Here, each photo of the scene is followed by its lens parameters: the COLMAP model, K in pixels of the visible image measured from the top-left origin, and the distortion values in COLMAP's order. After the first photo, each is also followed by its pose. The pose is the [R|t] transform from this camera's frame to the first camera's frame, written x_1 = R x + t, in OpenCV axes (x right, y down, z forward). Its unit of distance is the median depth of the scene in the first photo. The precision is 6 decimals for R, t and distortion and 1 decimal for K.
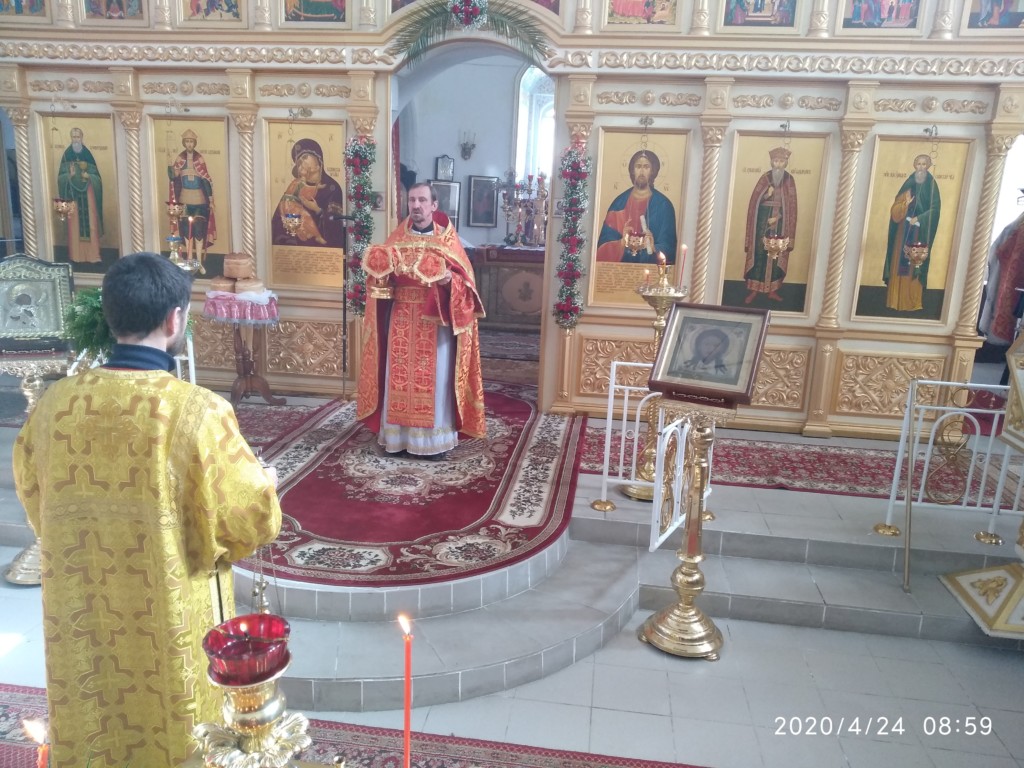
lens RADIAL K [[782.1, 0, 495.3], [0, 782.1, 384.4], [0, 0, 1]] dist [0.030778, -0.053953]
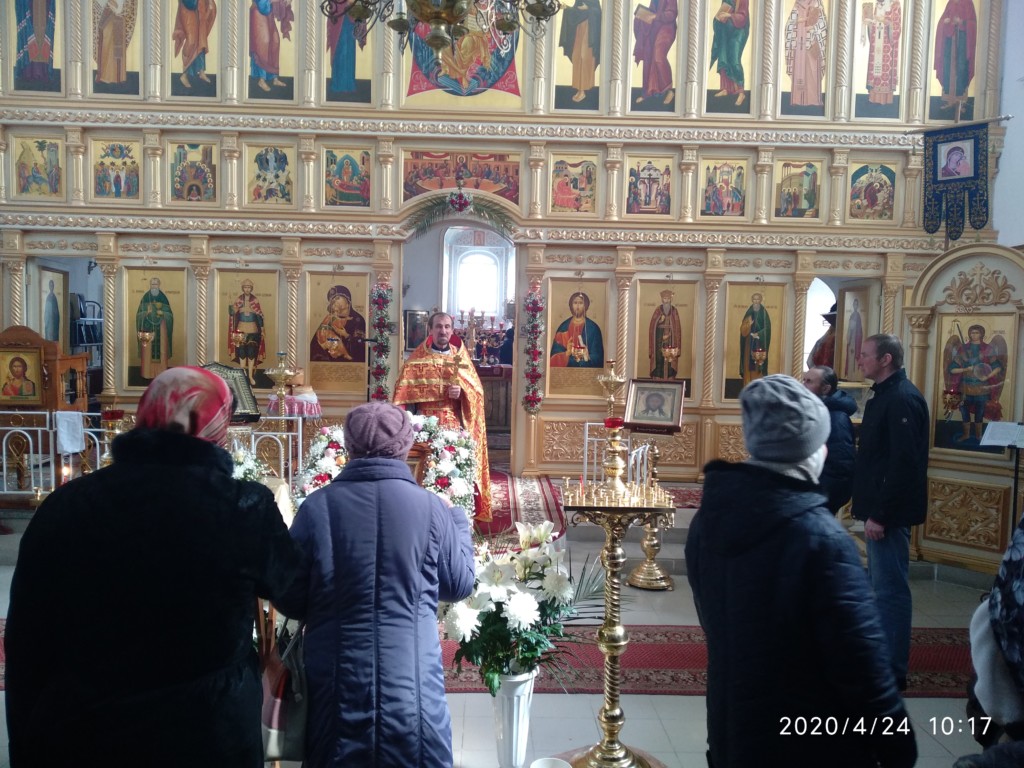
lens RADIAL K [[782.1, 0, 489.1], [0, 782.1, 387.8], [0, 0, 1]] dist [0.030778, -0.053953]
pose [[0.987651, -0.026061, 0.154489, -0.215285], [0.050484, 0.986411, -0.156348, 0.103937], [-0.148315, 0.162216, 0.975545, -0.393628]]
